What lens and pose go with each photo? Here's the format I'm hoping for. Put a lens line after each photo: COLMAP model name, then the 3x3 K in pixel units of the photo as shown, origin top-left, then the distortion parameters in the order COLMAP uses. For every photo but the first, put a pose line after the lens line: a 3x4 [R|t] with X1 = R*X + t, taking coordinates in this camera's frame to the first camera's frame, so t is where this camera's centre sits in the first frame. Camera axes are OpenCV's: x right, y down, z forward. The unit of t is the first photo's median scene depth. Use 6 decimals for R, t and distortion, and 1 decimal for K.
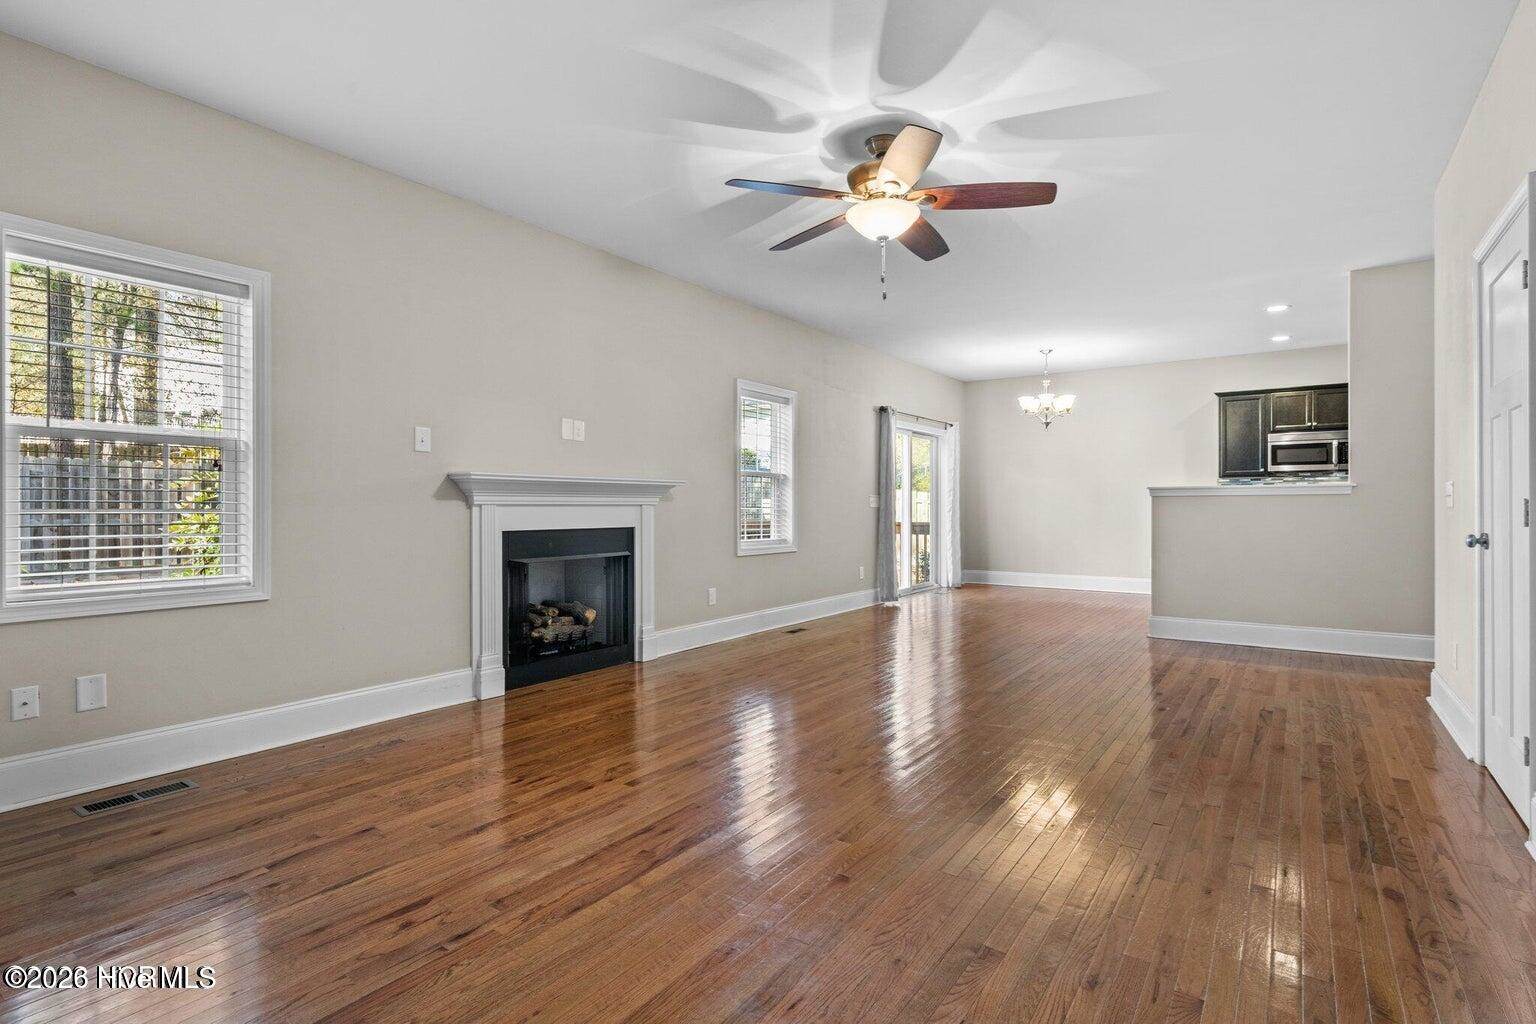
lens RADIAL K [[814.2, 0, 768.0], [0, 814.2, 512.0], [0, 0, 1]] dist [-0.001173, -0.000291]
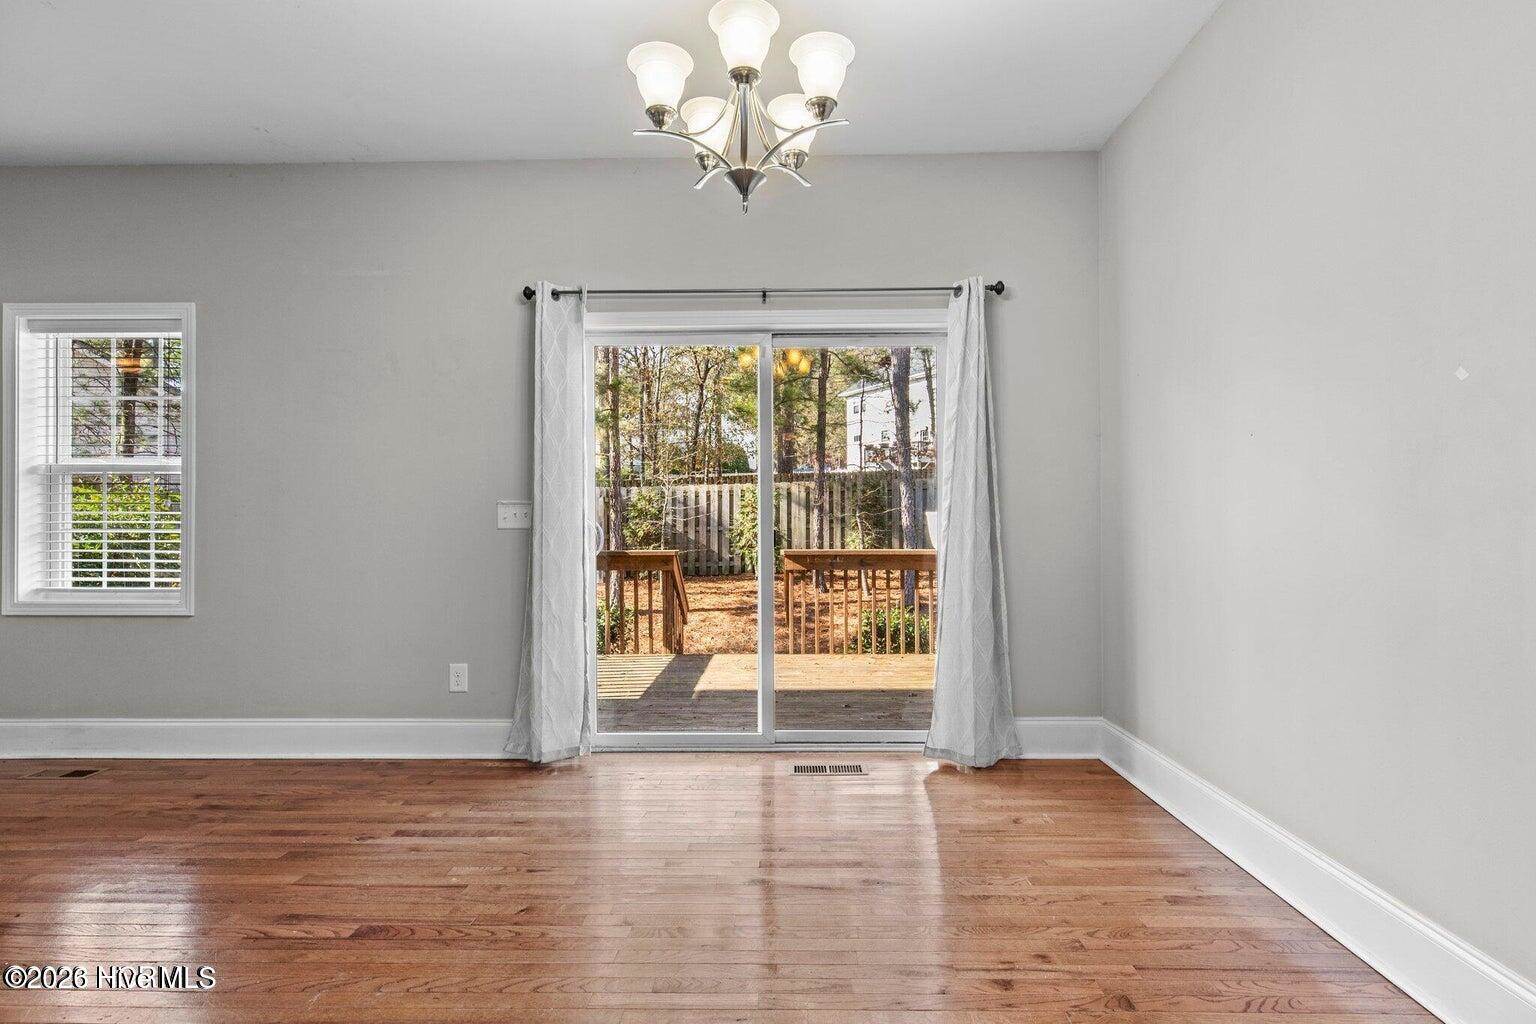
lens RADIAL K [[814.2, 0, 768.0], [0, 814.2, 512.0], [0, 0, 1]] dist [-0.001173, -0.000291]
pose [[0.535275, -0.014767, -0.844549, 0.710780], [-0.002366, 0.999817, -0.018981, -0.008156], [0.844674, 0.012158, 0.535142, 1.116475]]
